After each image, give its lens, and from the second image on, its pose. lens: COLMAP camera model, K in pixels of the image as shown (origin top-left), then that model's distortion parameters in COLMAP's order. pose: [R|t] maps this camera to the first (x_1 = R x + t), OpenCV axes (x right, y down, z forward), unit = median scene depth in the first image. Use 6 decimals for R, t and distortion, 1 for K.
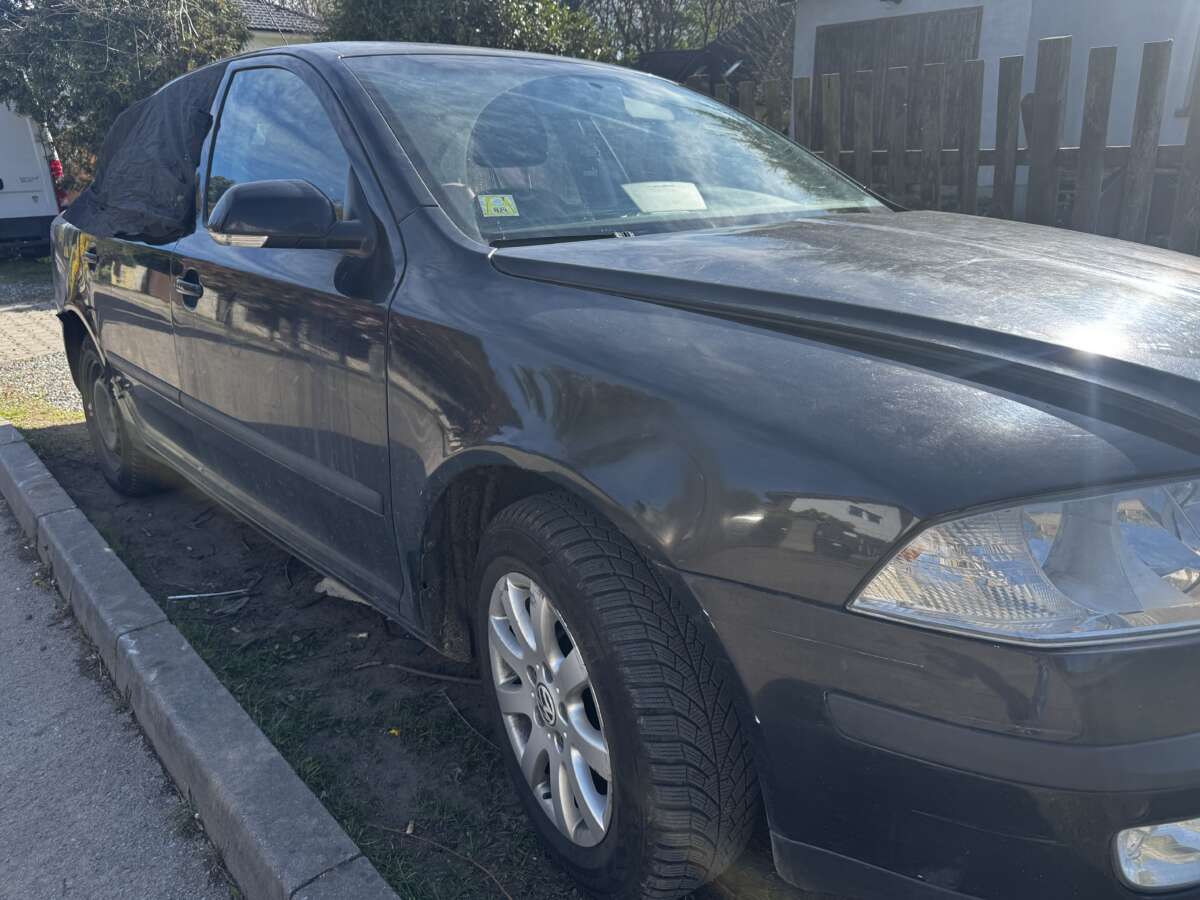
lens RADIAL K [[848.0, 0, 607.0], [0, 848.0, 449.5], [0, 0, 1]] dist [0.003755, -0.007293]
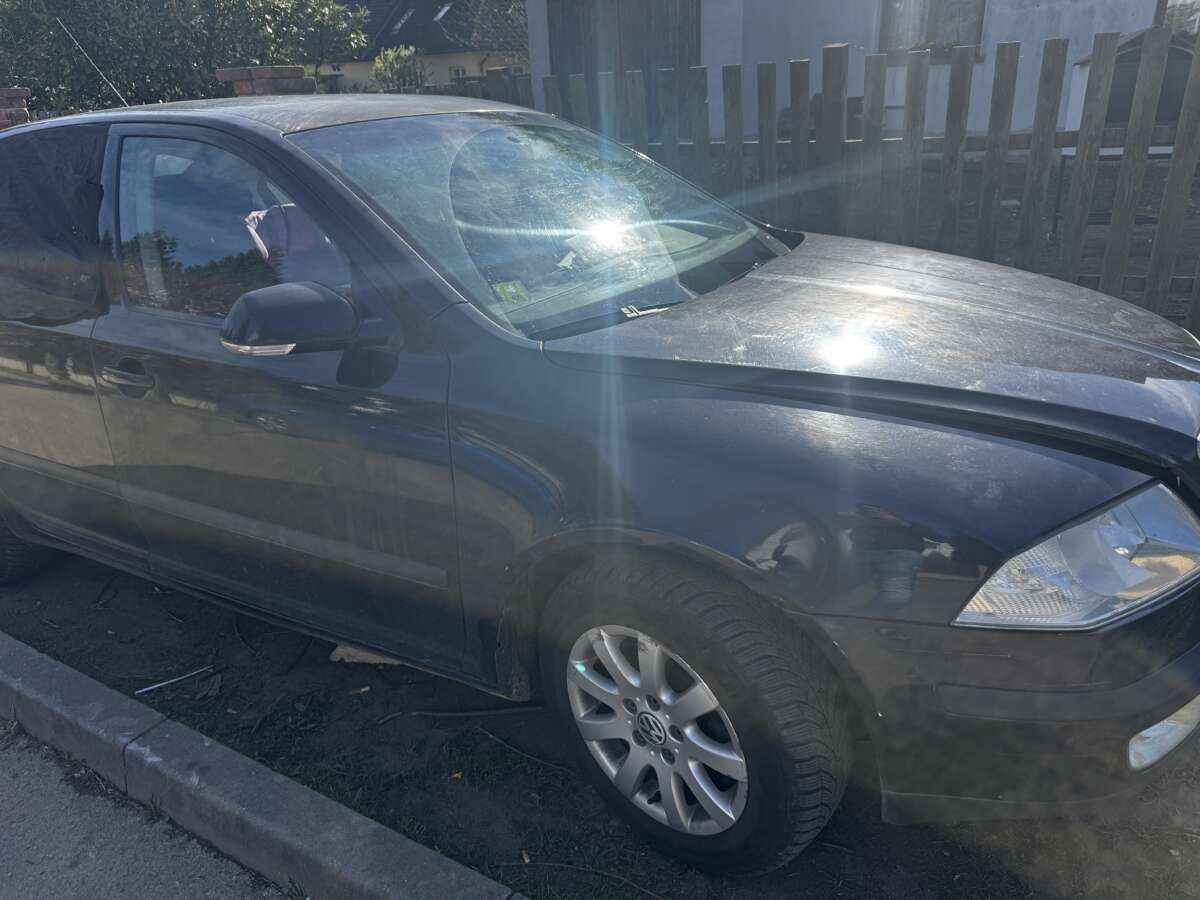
lens RADIAL K [[848.0, 0, 591.3], [0, 848.0, 452.2], [0, 0, 1]] dist [0.003755, -0.007293]
pose [[0.954793, -0.144208, 0.259951, -0.340608], [0.127375, 0.988577, 0.080570, -0.157515], [-0.268601, -0.043817, 0.962254, -0.083415]]
